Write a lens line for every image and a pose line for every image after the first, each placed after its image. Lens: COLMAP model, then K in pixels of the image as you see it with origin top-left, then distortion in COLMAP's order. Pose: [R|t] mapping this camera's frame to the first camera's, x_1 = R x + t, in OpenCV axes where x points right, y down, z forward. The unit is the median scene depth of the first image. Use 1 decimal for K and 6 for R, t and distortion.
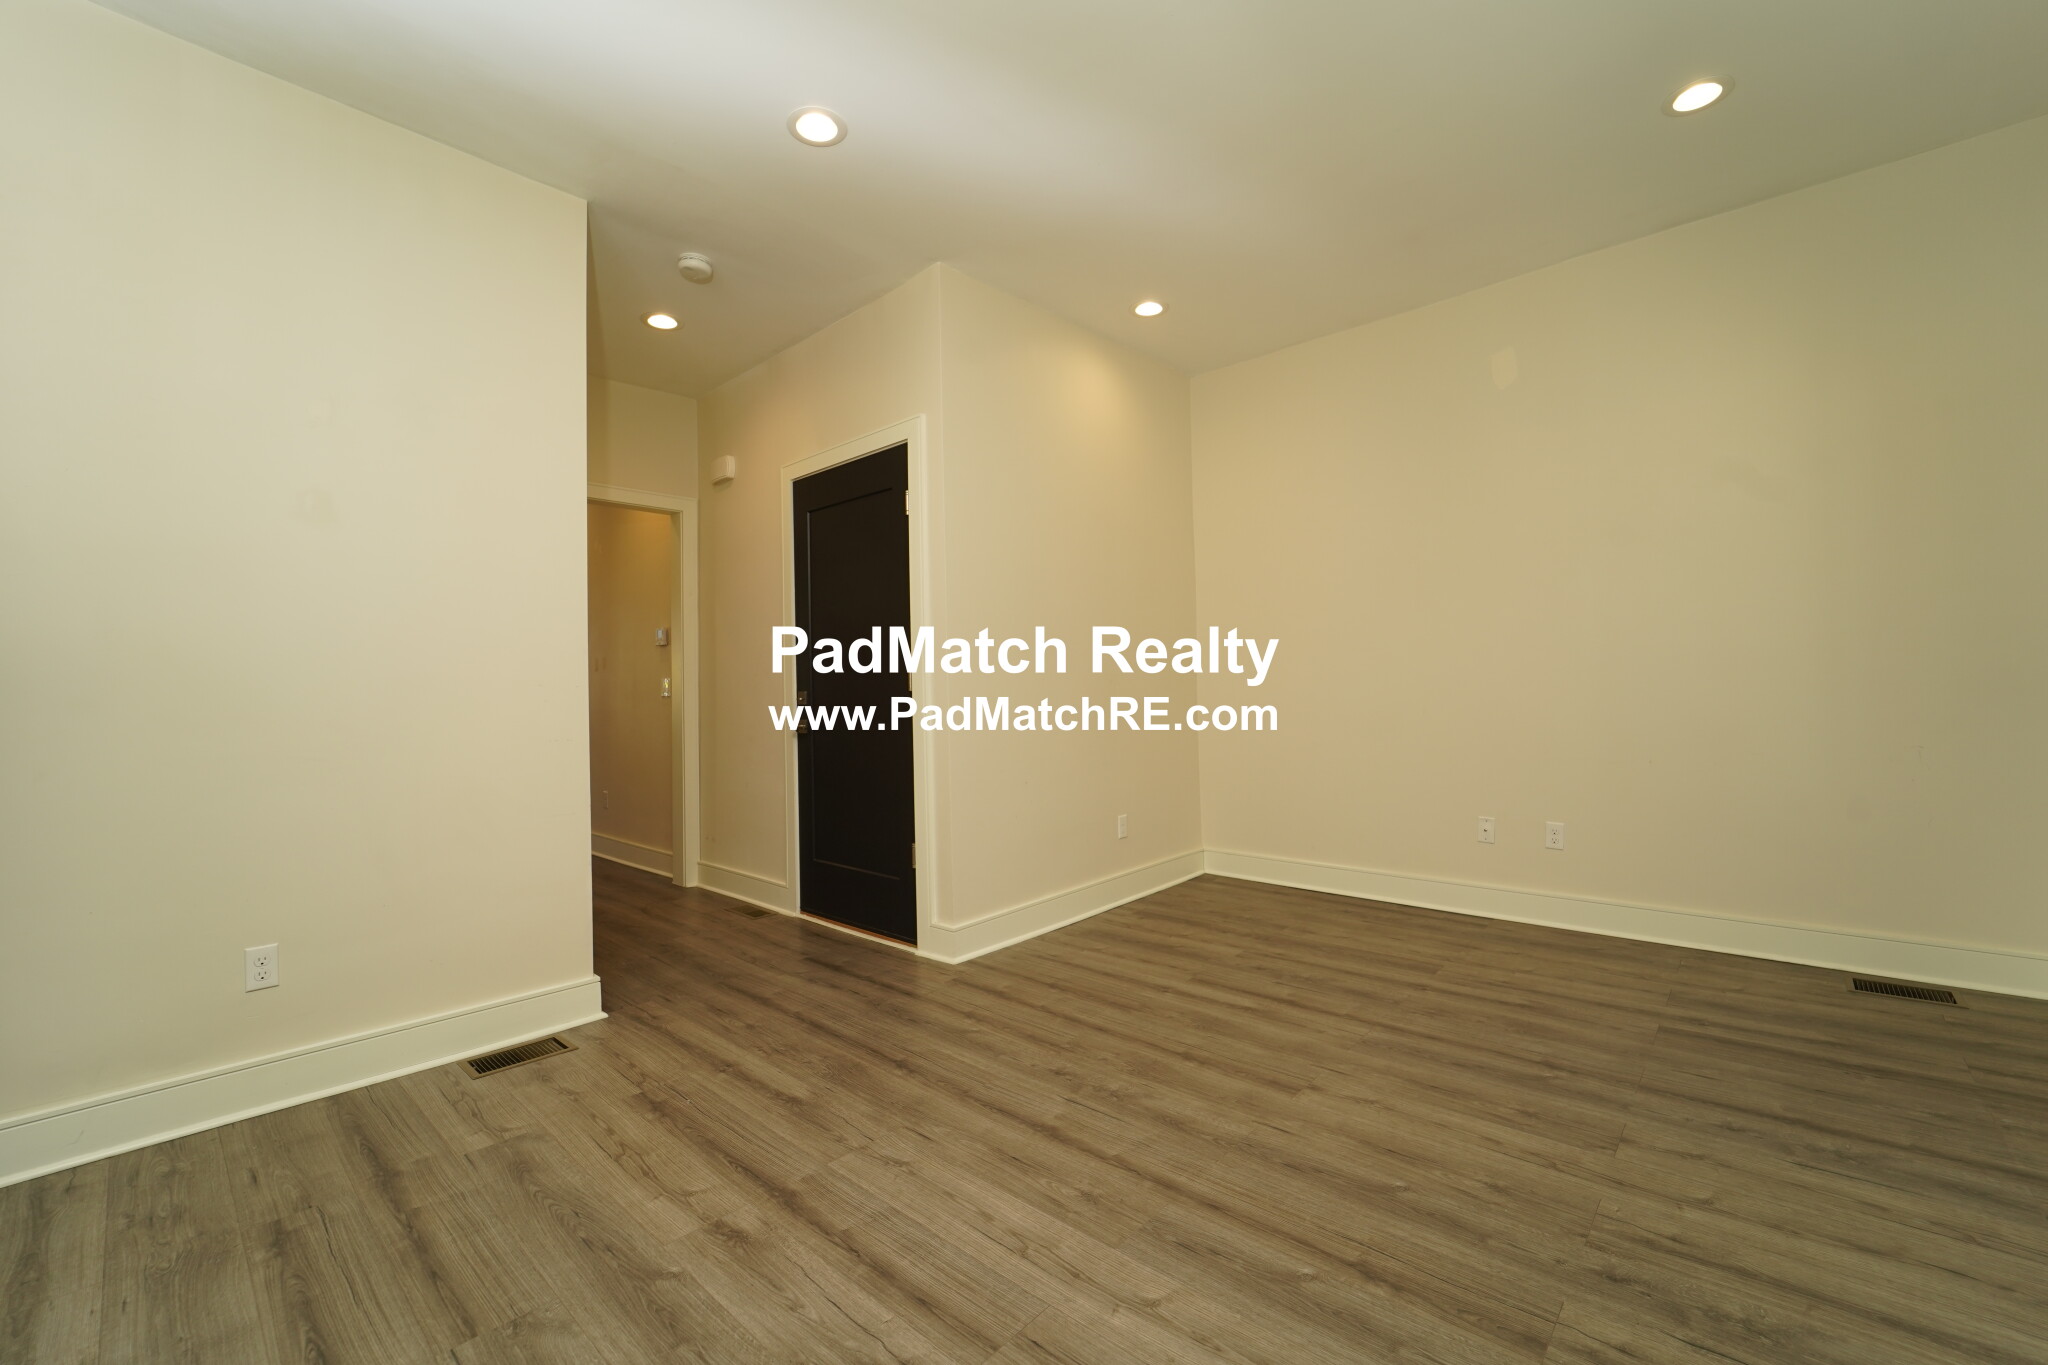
lens RADIAL K [[833.4, 0, 1034.5], [0, 833.4, 680.7], [0, 0, 1]] dist [-0.028303, 0.000089]
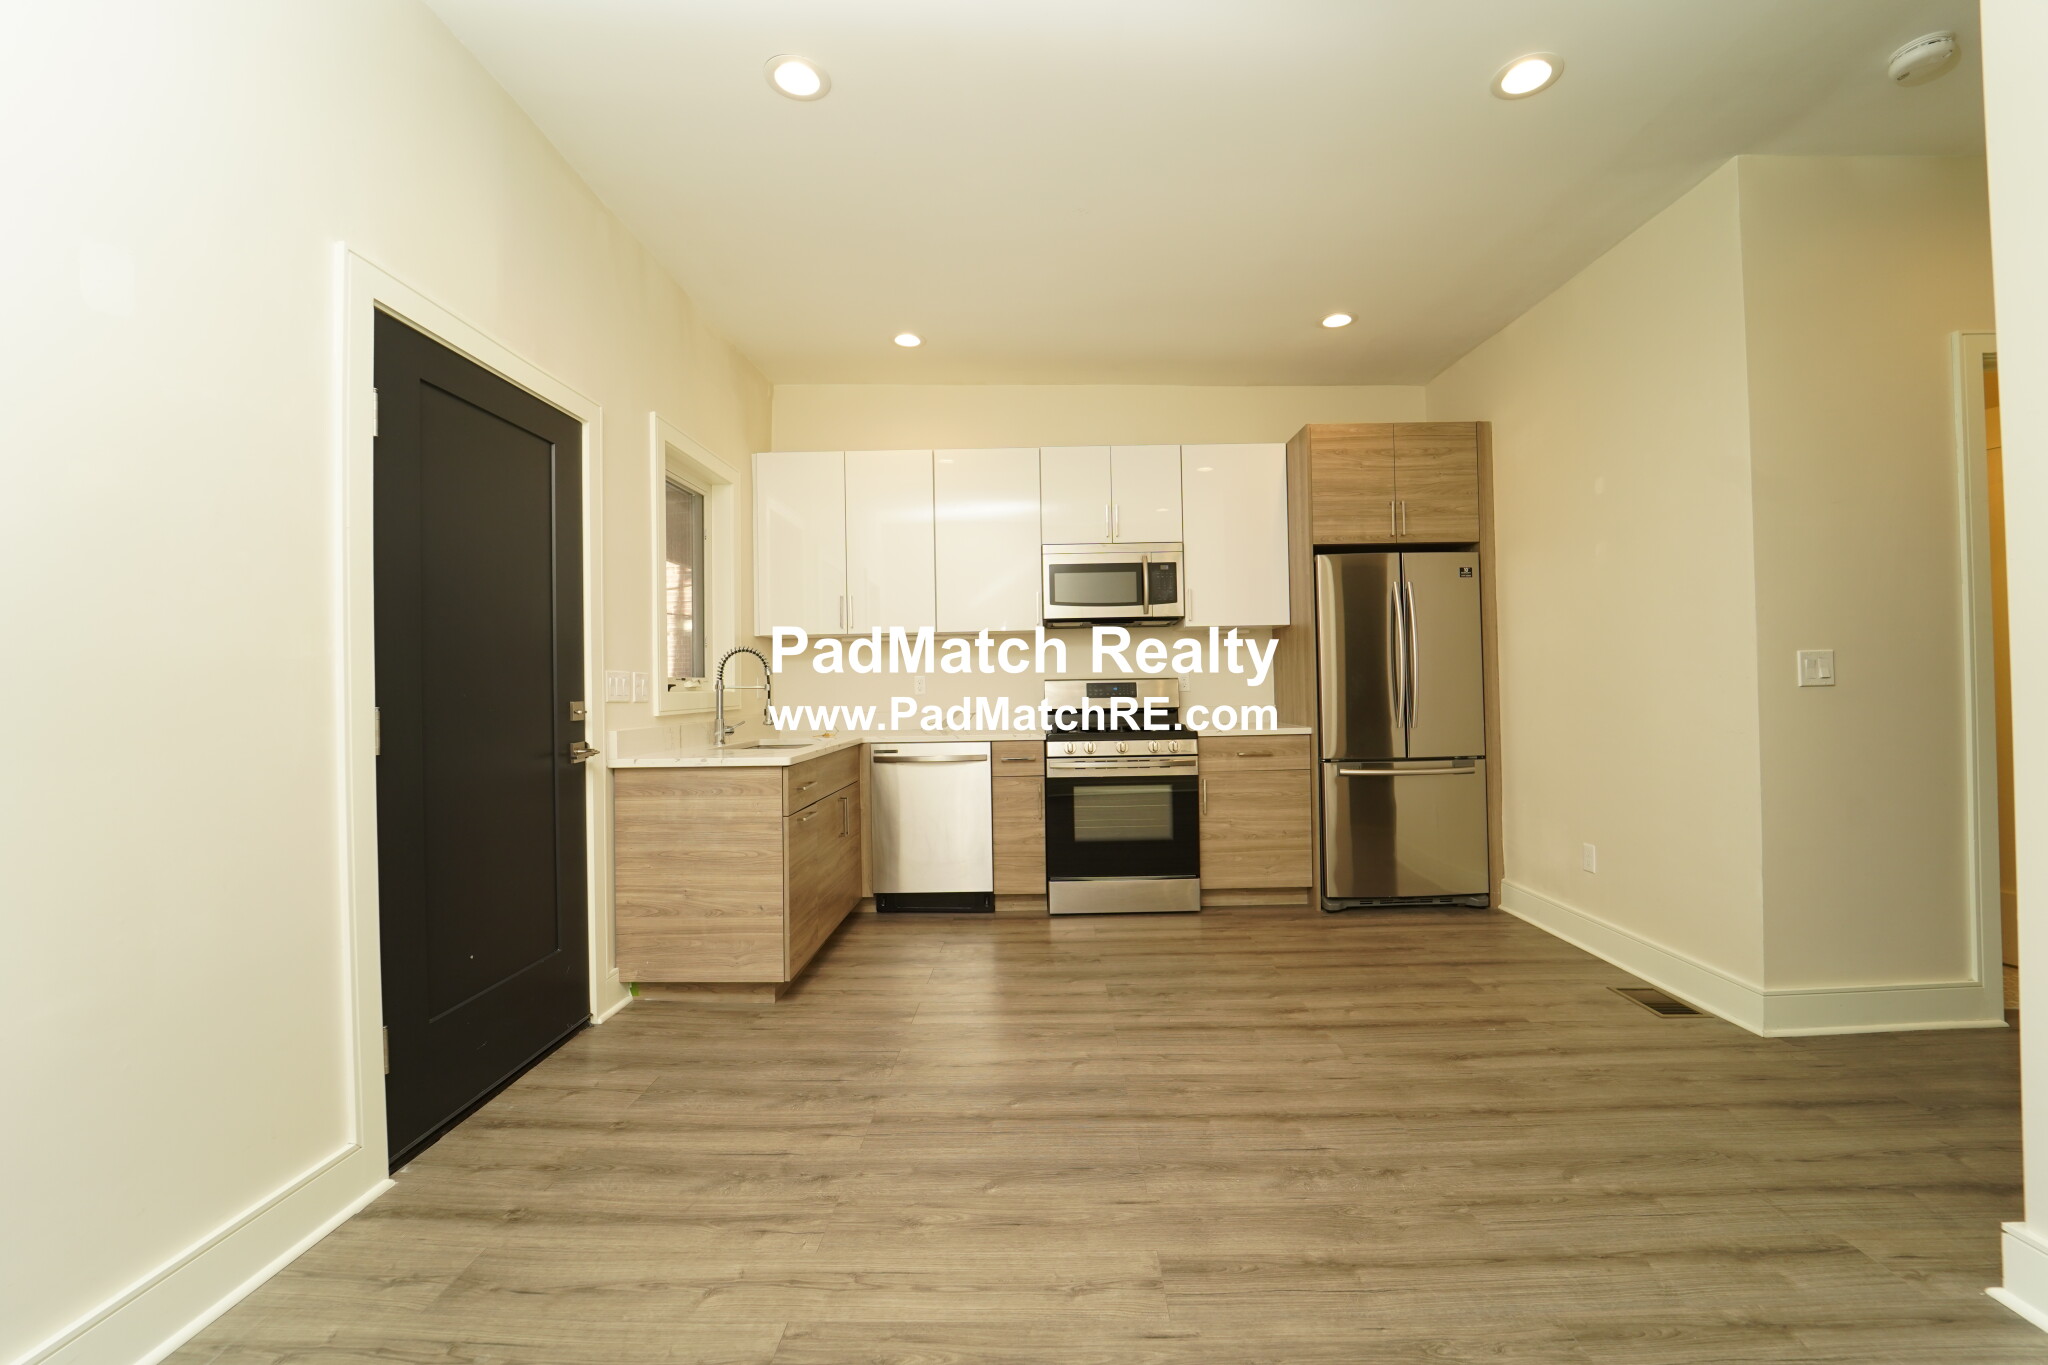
lens RADIAL K [[833.4, 0, 1034.5], [0, 833.4, 680.7], [0, 0, 1]] dist [-0.028303, 0.000089]
pose [[-0.752077, 0.031053, -0.658343, 0.919202], [0.040660, 0.999173, 0.000681, -0.030384], [0.657820, -0.026256, -0.752718, 1.574211]]
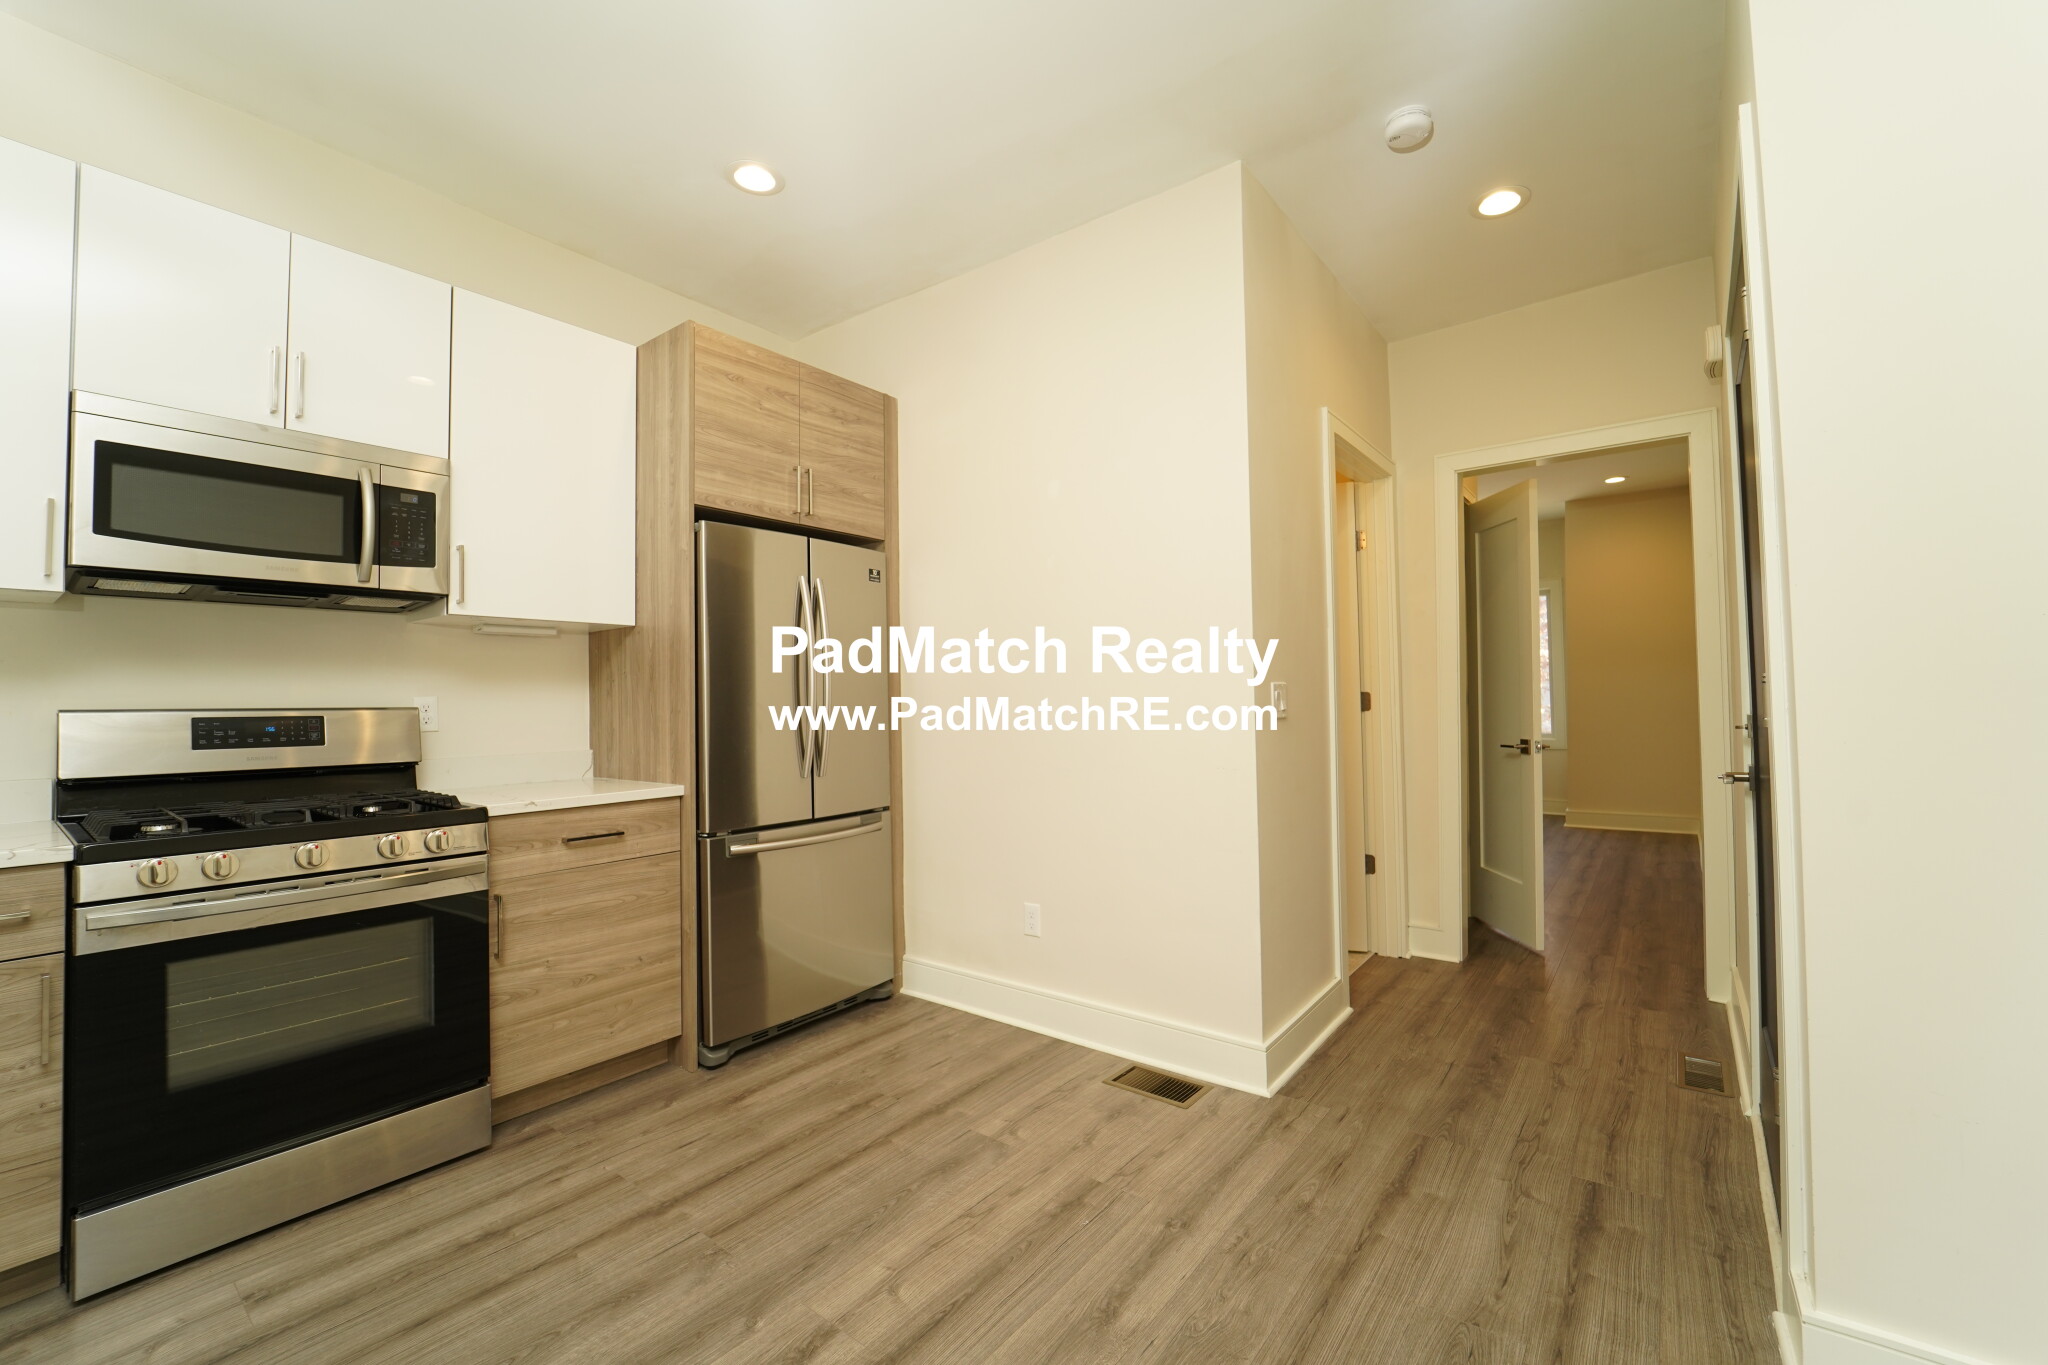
lens RADIAL K [[832.7, 0, 1036.0], [0, 832.7, 678.1], [0, 0, 1]] dist [-0.024259, 0.000338]
pose [[0.079662, -0.006506, -0.996801, 0.433389], [0.022616, 0.999733, -0.004718, -0.037620], [0.996565, -0.022168, 0.079788, 0.953161]]
